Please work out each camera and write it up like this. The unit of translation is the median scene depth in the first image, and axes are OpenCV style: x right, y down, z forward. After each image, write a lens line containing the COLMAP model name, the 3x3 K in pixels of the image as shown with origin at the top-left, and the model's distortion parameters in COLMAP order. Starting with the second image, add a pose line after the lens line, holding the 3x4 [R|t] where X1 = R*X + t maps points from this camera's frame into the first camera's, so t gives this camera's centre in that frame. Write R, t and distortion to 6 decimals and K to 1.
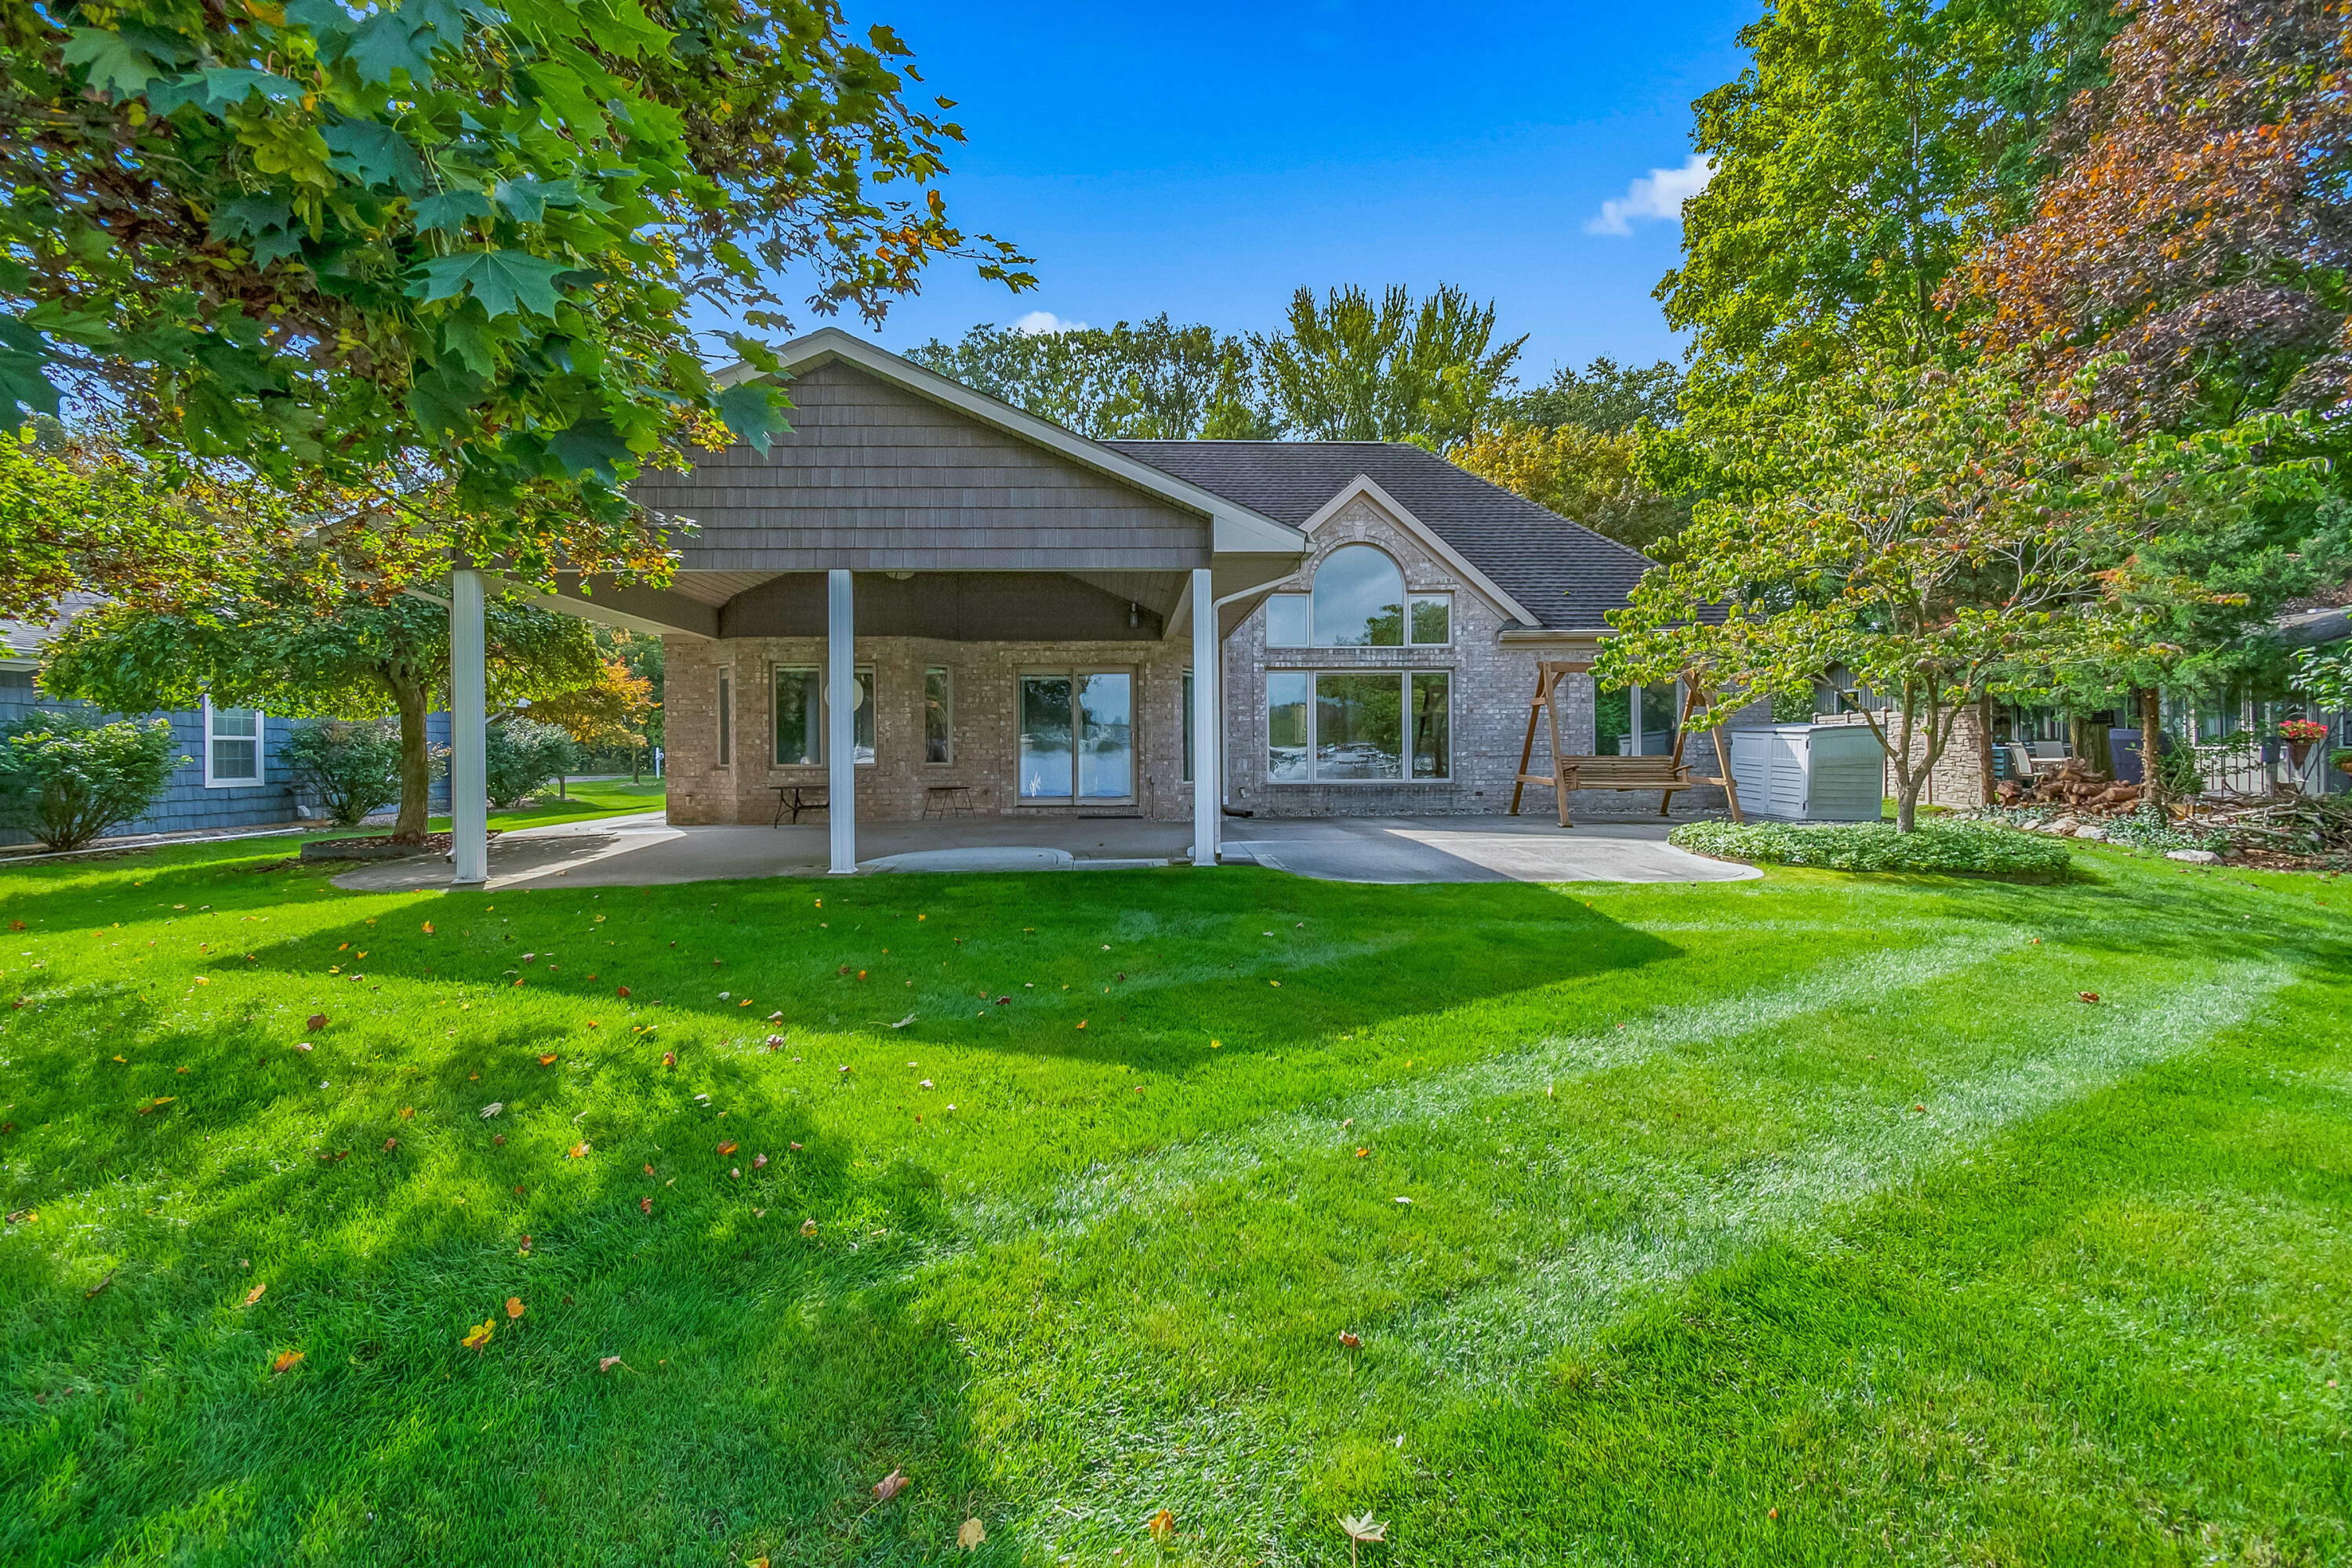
lens RADIAL K [[1017.3, 0, 1160.8], [0, 1017.3, 748.1], [0, 0, 1]] dist [0.001389, -0.000207]
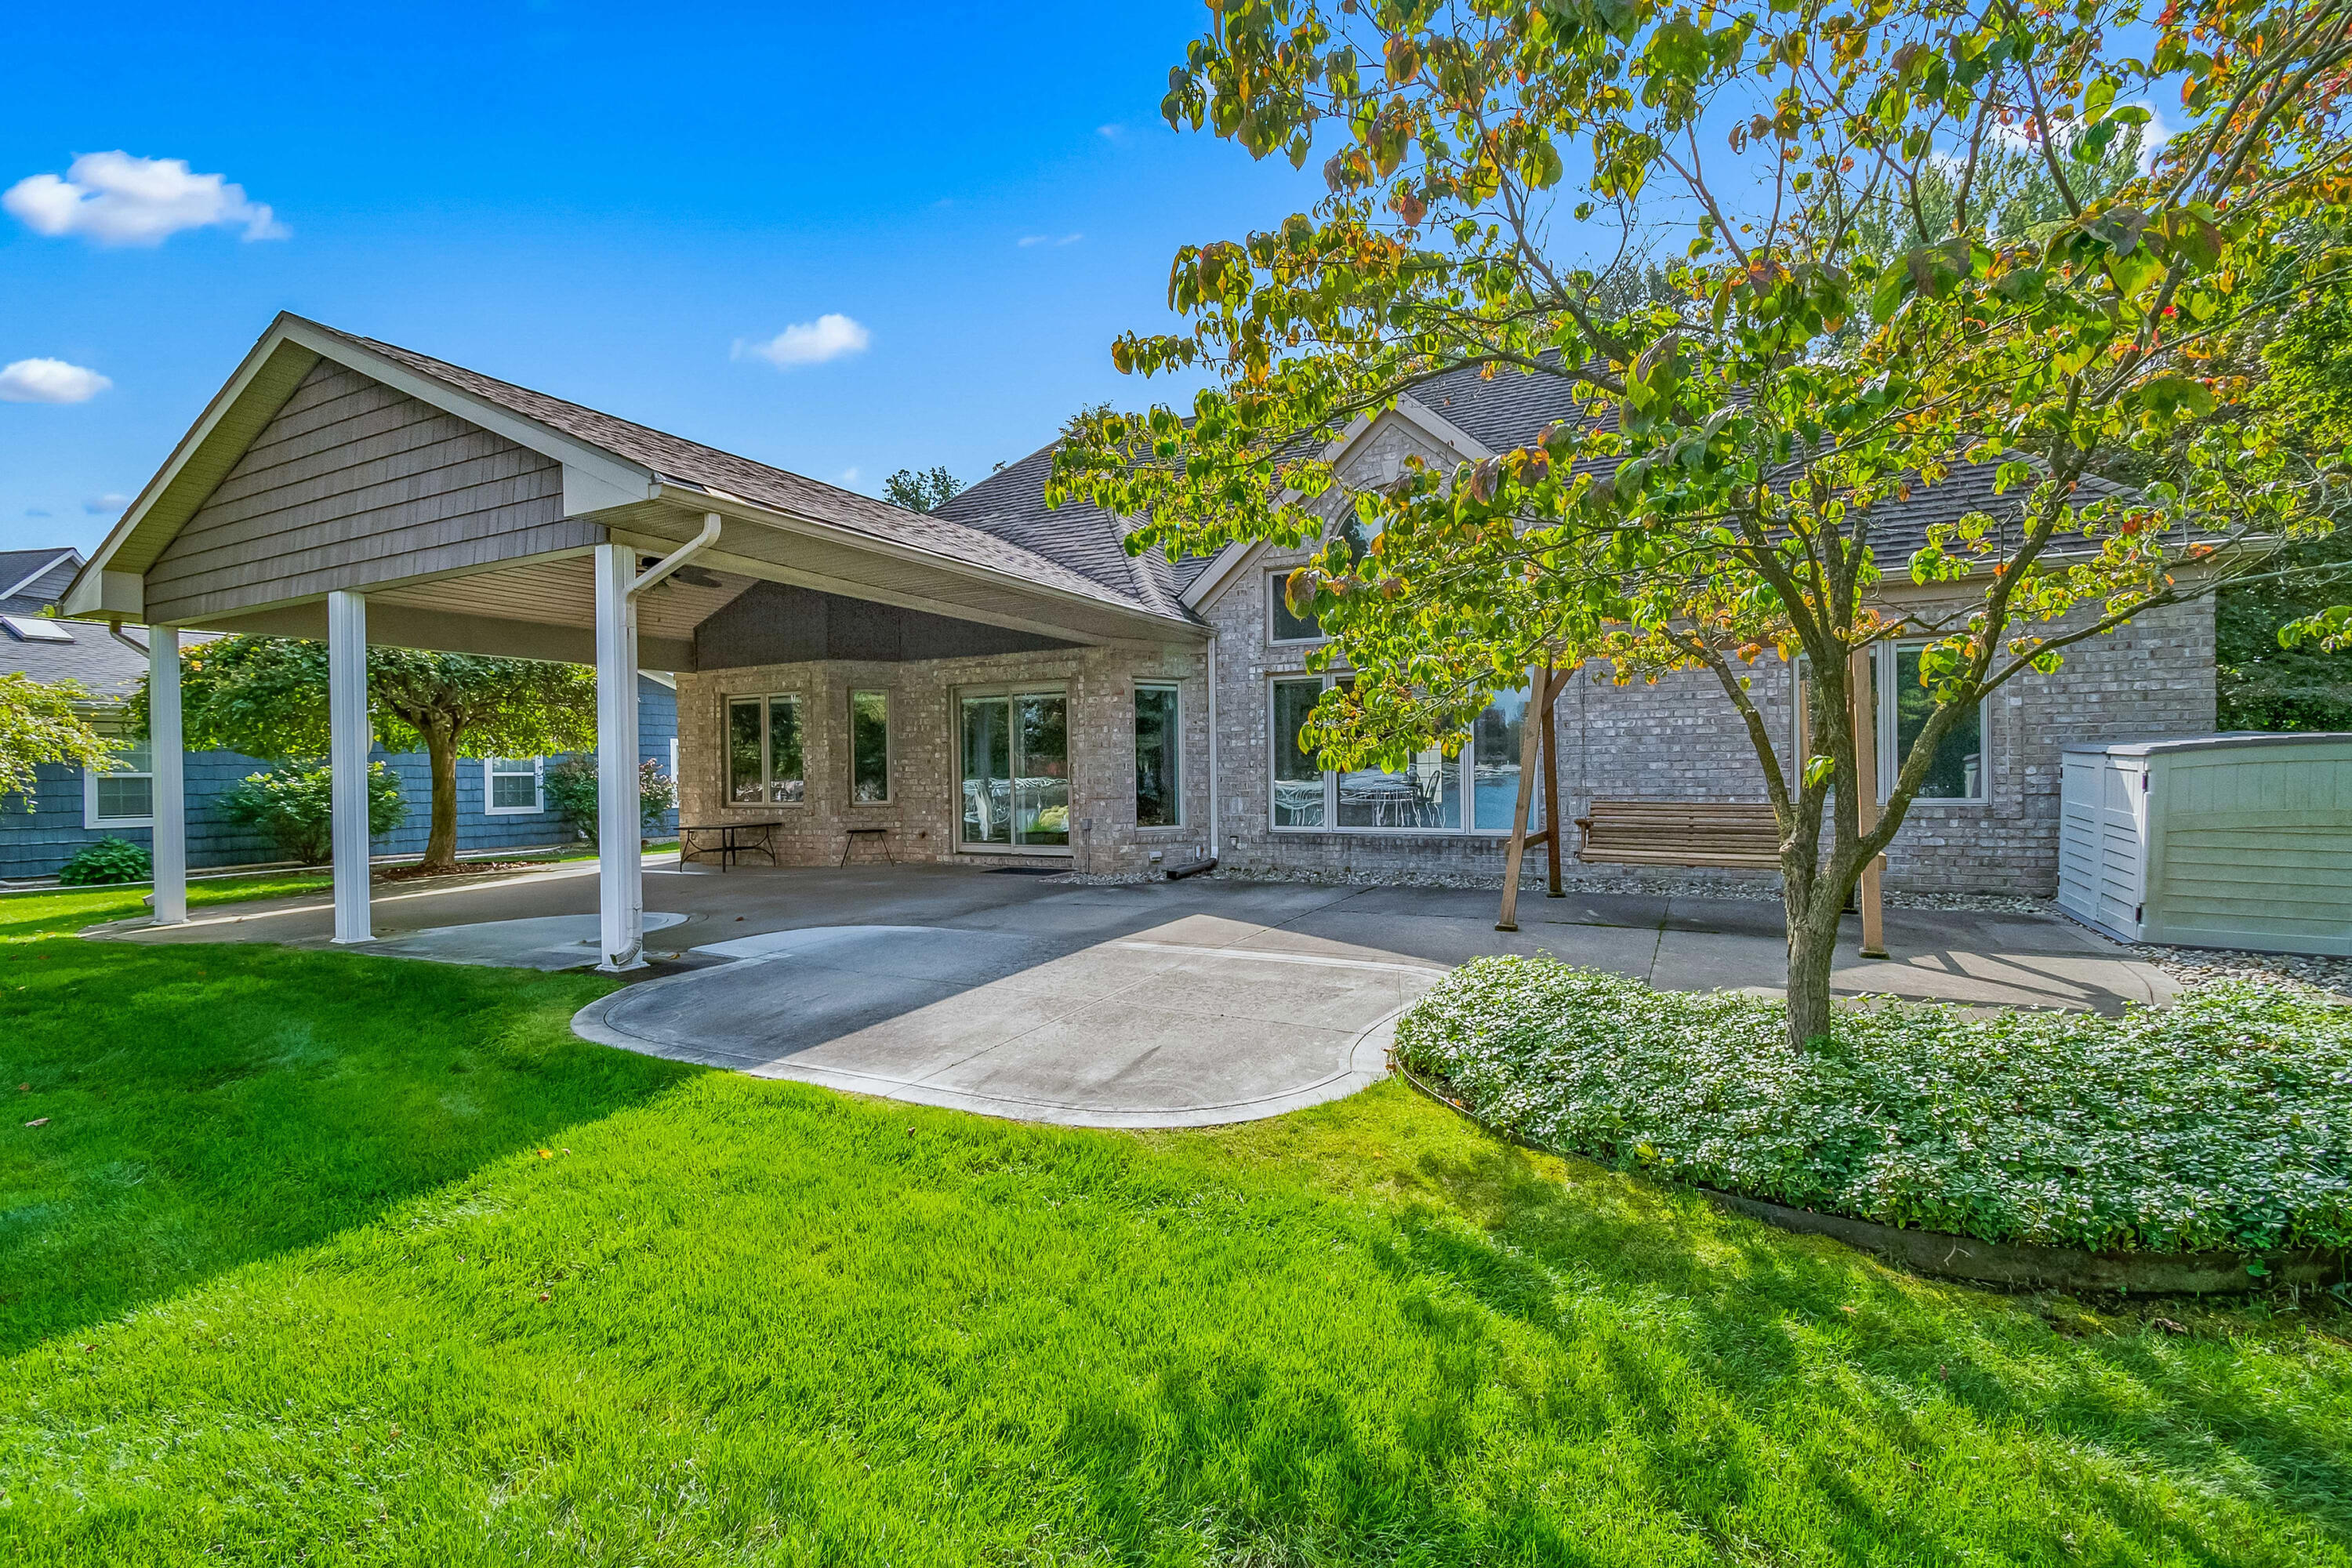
lens RADIAL K [[1041.2, 0, 1180.1], [0, 1041.2, 771.6], [0, 0, 1]] dist [0.008124, -0.005338]
pose [[0.869936, -0.005063, -0.493139, 0.396781], [0.007838, 0.999963, 0.003560, -0.010858], [0.493102, -0.006963, 0.869943, 0.299983]]
